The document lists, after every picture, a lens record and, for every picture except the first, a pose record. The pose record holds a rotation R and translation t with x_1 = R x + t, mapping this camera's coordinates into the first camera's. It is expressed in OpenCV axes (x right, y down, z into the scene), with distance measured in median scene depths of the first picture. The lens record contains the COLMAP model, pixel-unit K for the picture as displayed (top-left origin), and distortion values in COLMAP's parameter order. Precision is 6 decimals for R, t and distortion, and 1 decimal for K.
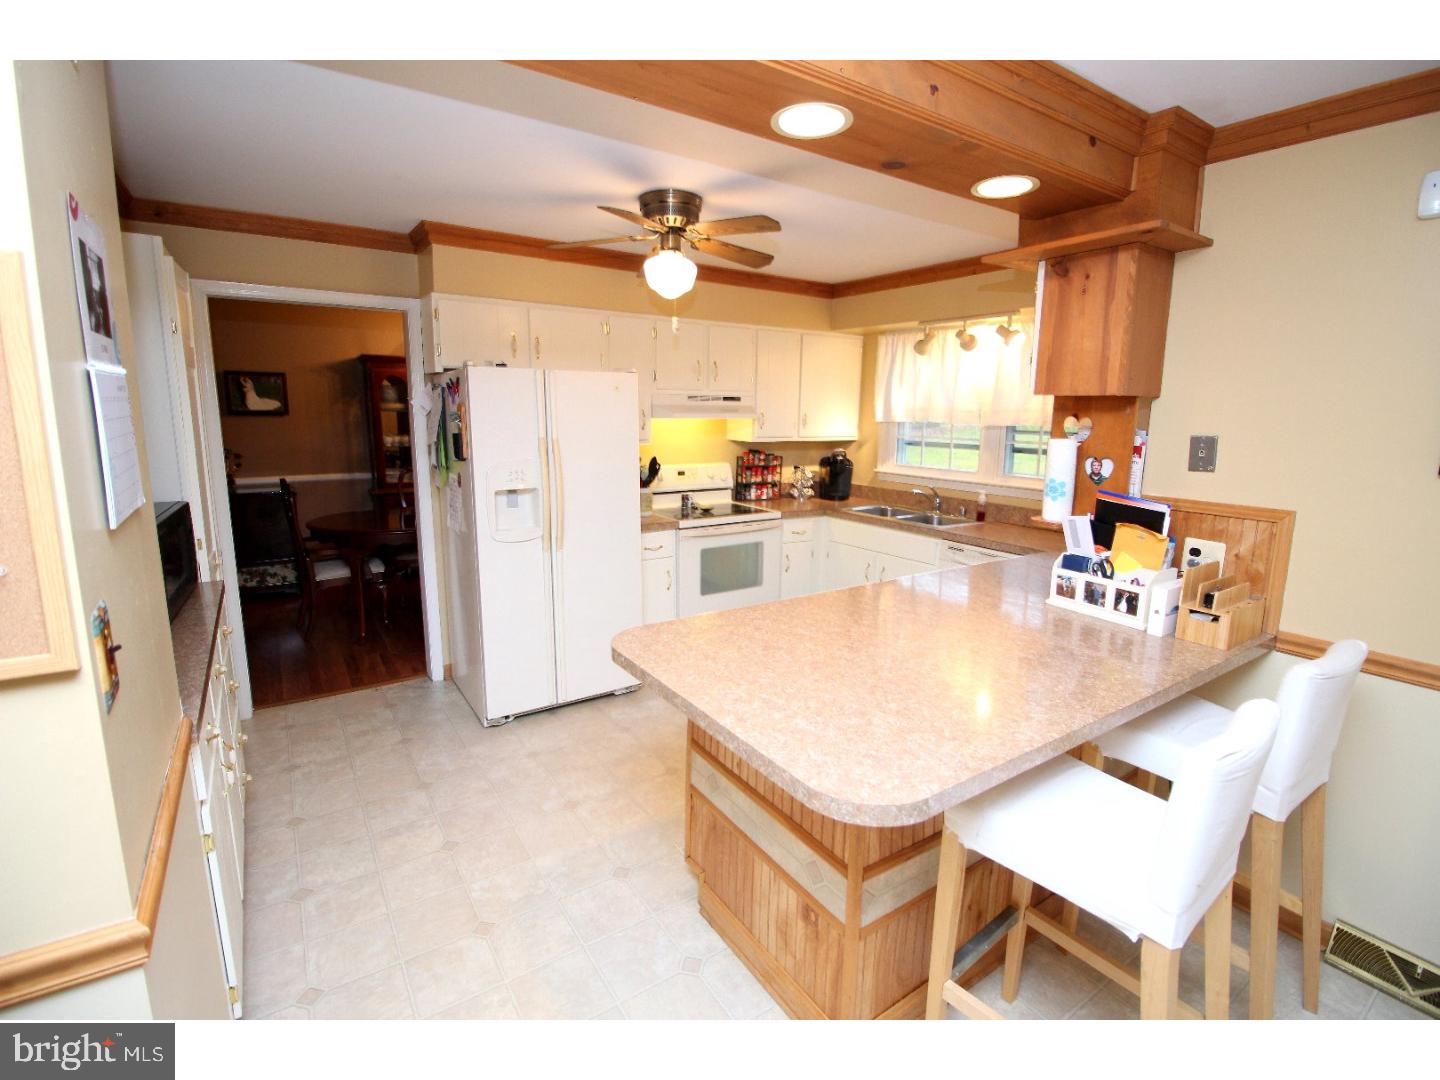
lens RADIAL K [[669.0, 0, 719.8], [0, 669.0, 534.4], [0, 0, 1]] dist [-0.011945, -0.000853]
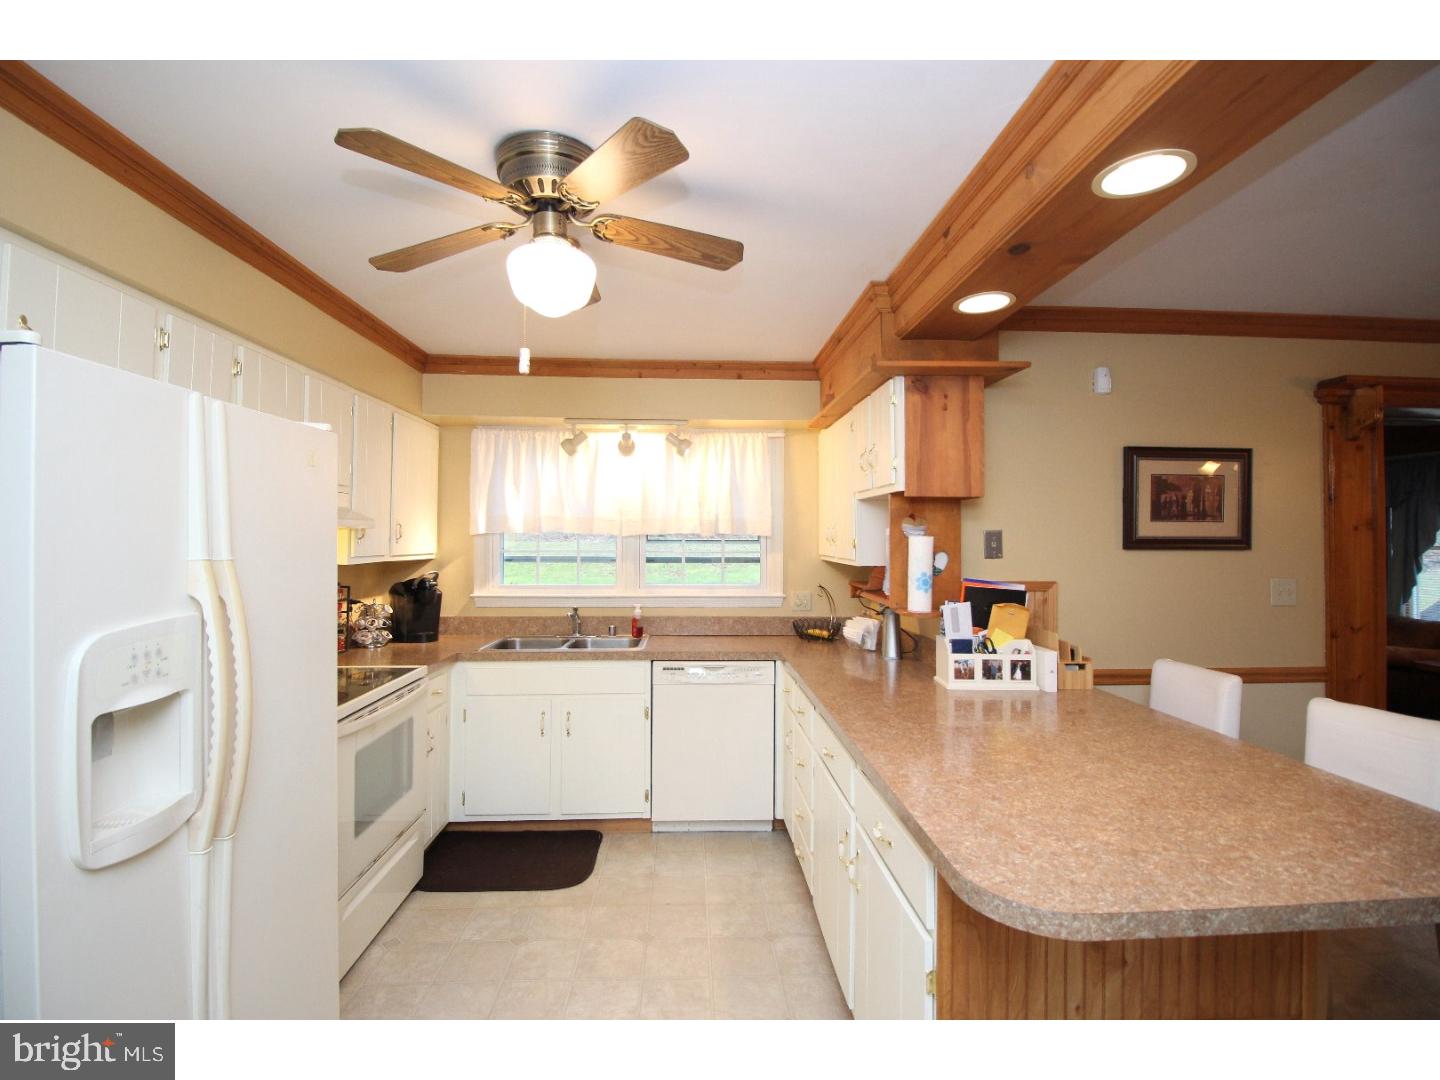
lens RADIAL K [[669.0, 0, 717.2], [0, 669.0, 530.1], [0, 0, 1]] dist [-0.011945, -0.000853]
pose [[0.521231, 0.000339, 0.853416, -0.612360], [0.161482, 0.981896, -0.099016, -0.100850], [-0.837999, 0.189422, 0.511740, 0.736179]]
